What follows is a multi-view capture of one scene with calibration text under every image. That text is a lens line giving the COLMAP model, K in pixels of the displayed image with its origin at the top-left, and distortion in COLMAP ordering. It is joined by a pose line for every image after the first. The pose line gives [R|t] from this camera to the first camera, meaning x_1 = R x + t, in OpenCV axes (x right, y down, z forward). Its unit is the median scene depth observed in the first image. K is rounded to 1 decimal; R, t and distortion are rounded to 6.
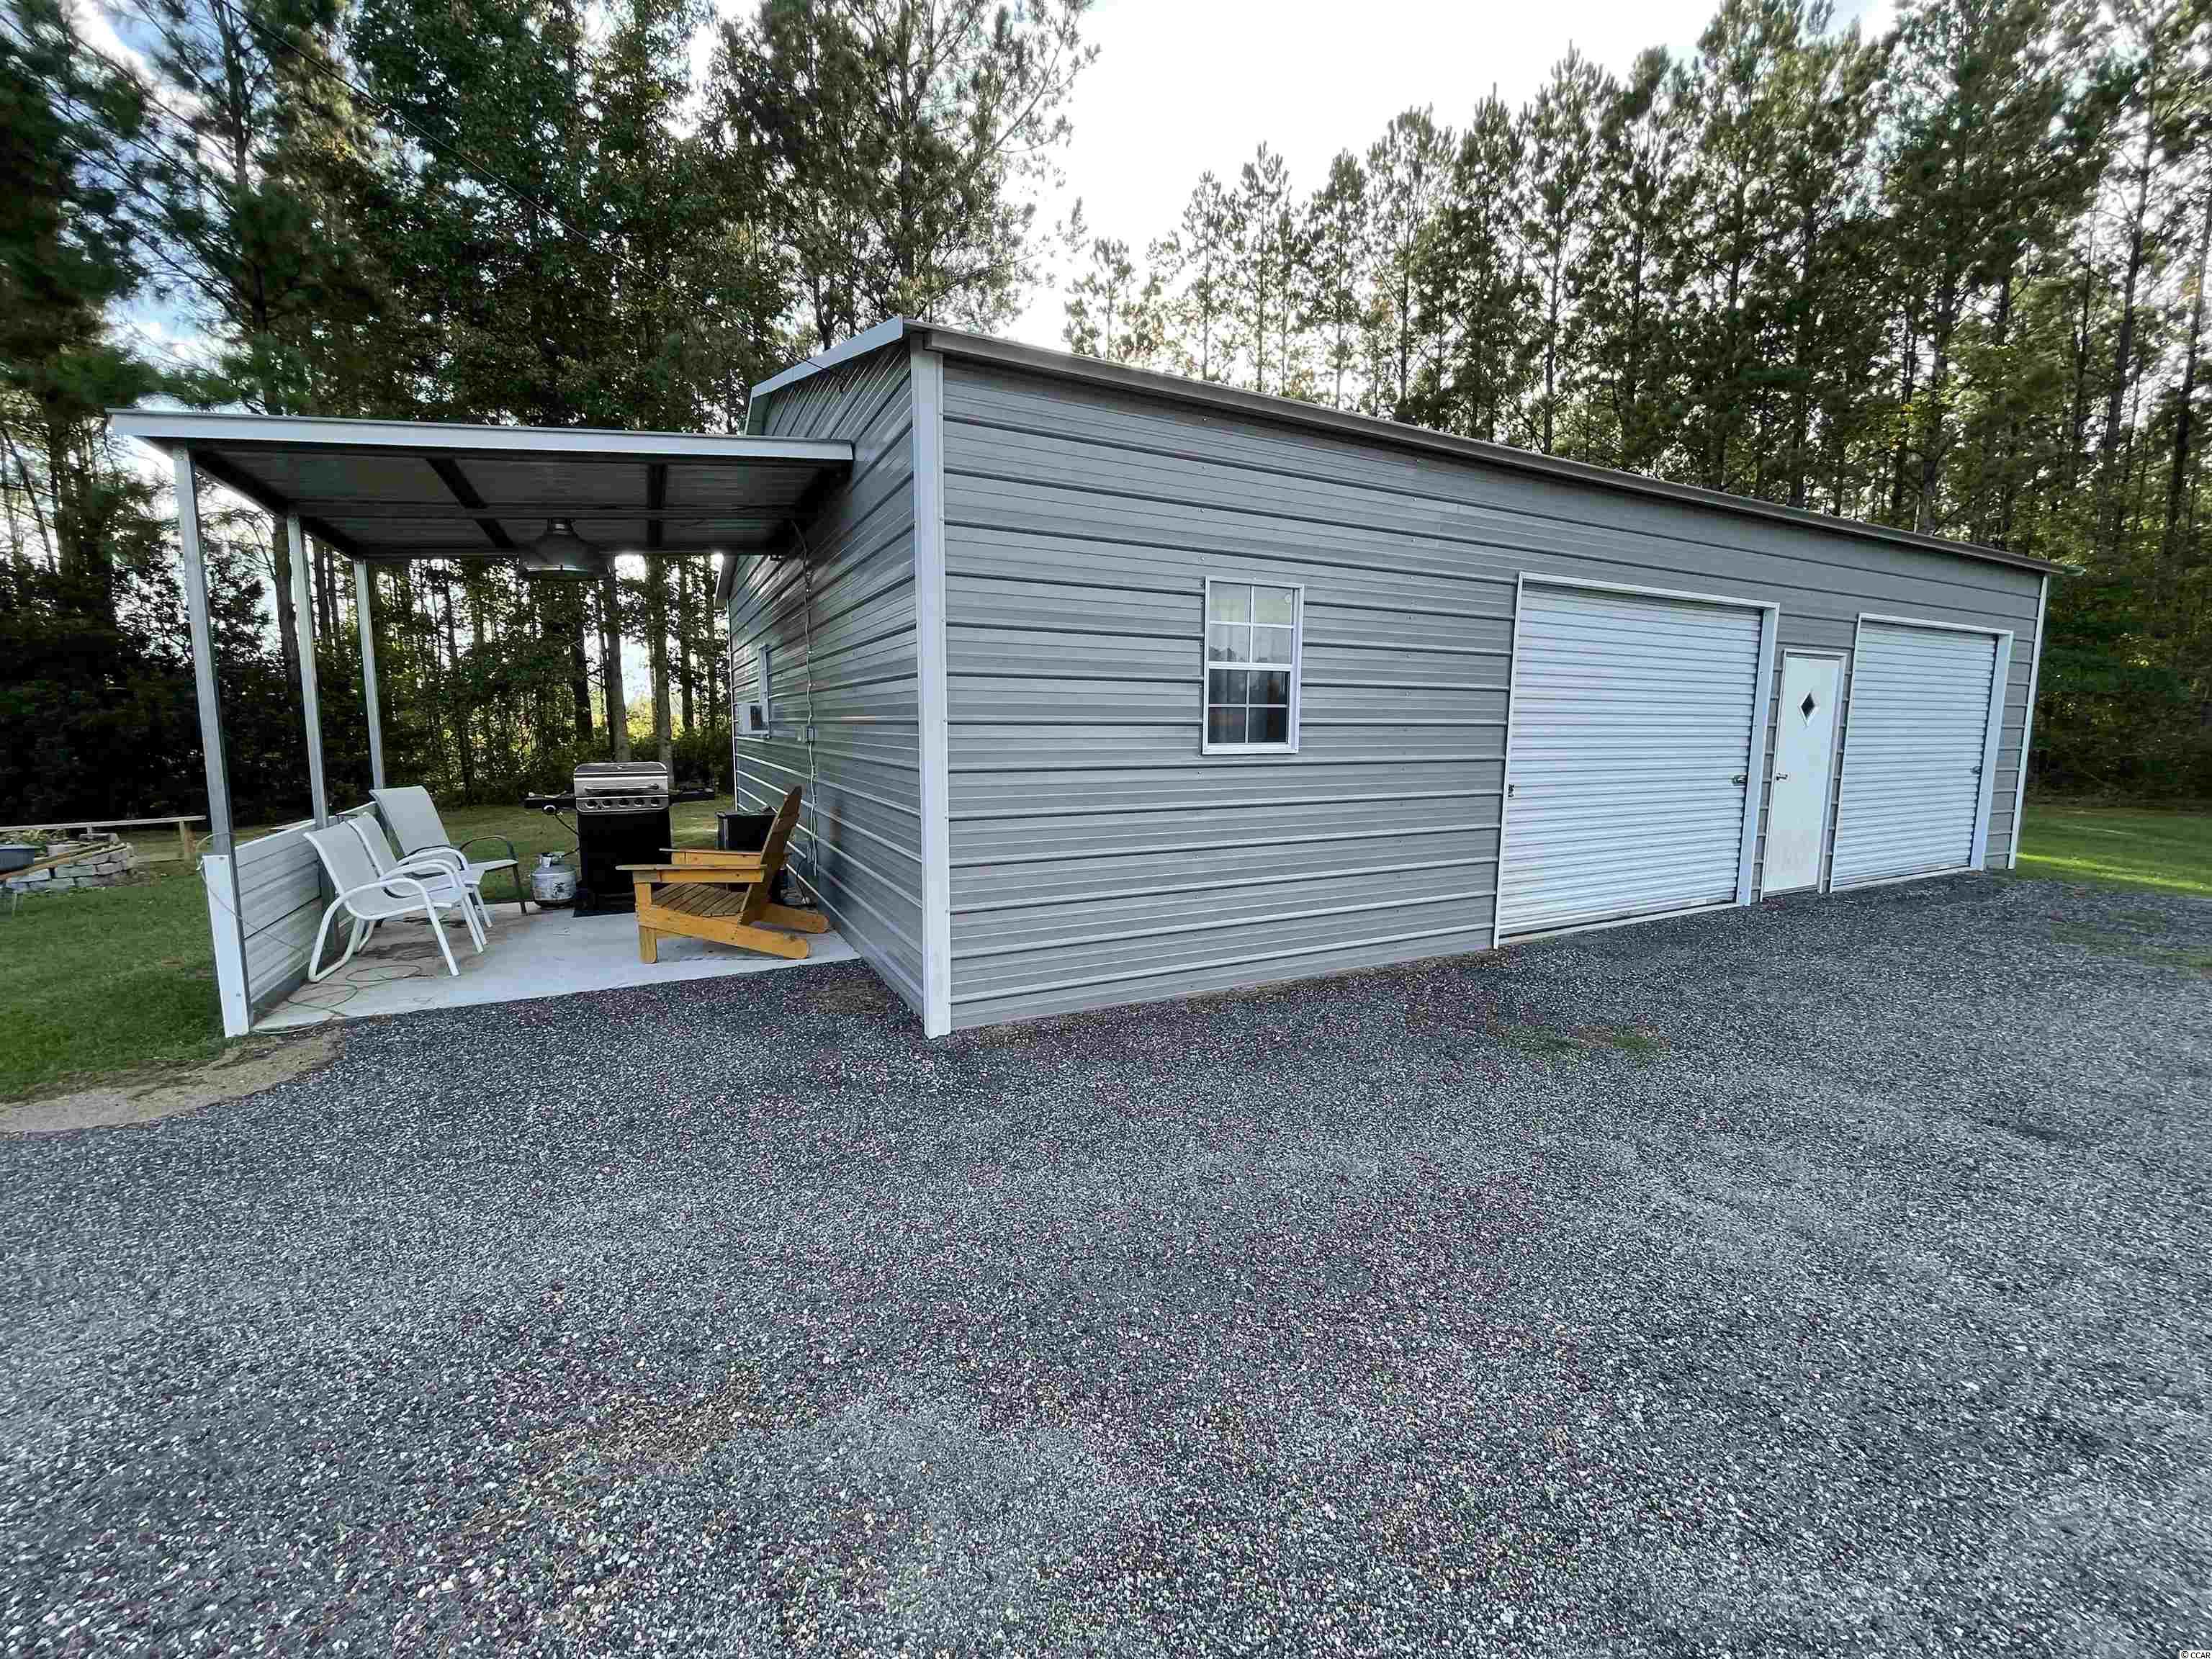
lens RADIAL K [[900.2, 0, 1106.2], [0, 900.2, 837.1], [0, 0, 1]] dist [-0.002383, -0.000370]
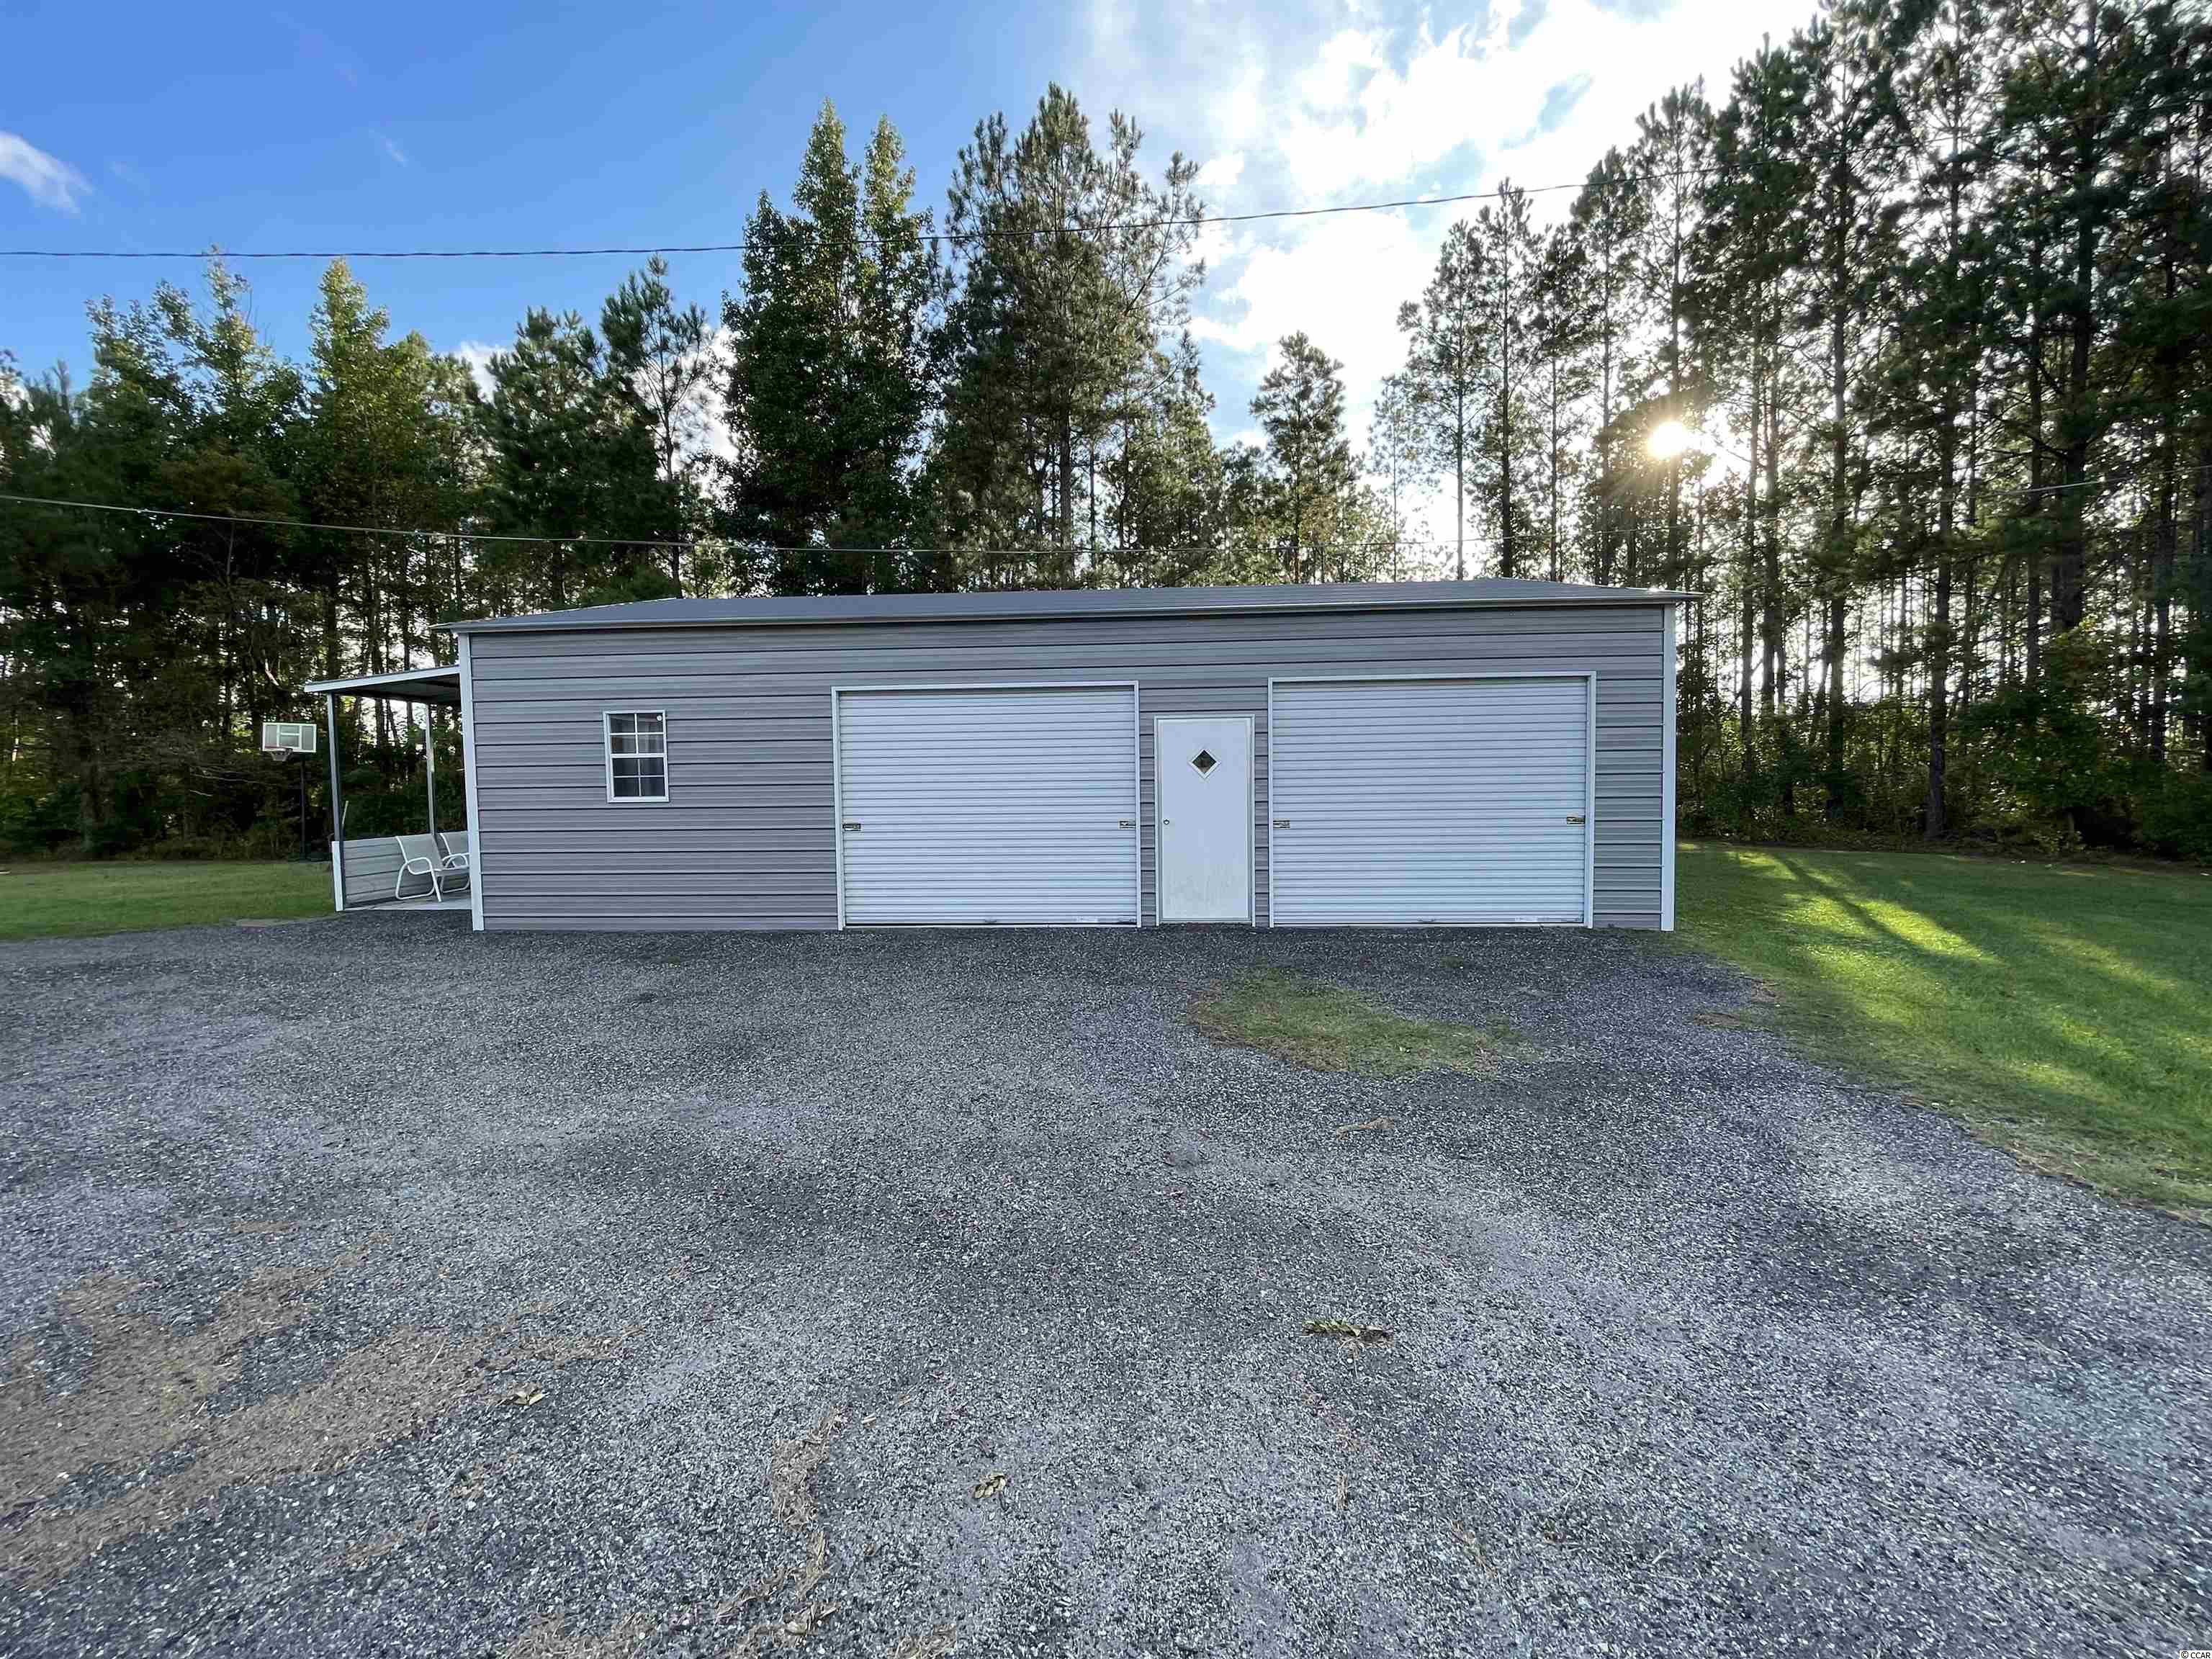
lens RADIAL K [[902.2, 0, 1109.1], [0, 902.2, 834.4], [0, 0, 1]] dist [0.002948, 0.000089]
pose [[0.847907, 0.016340, -0.529893, 1.351282], [-0.048640, 0.997707, -0.047066, 0.009640], [0.527909, 0.065682, 0.846757, -0.041767]]
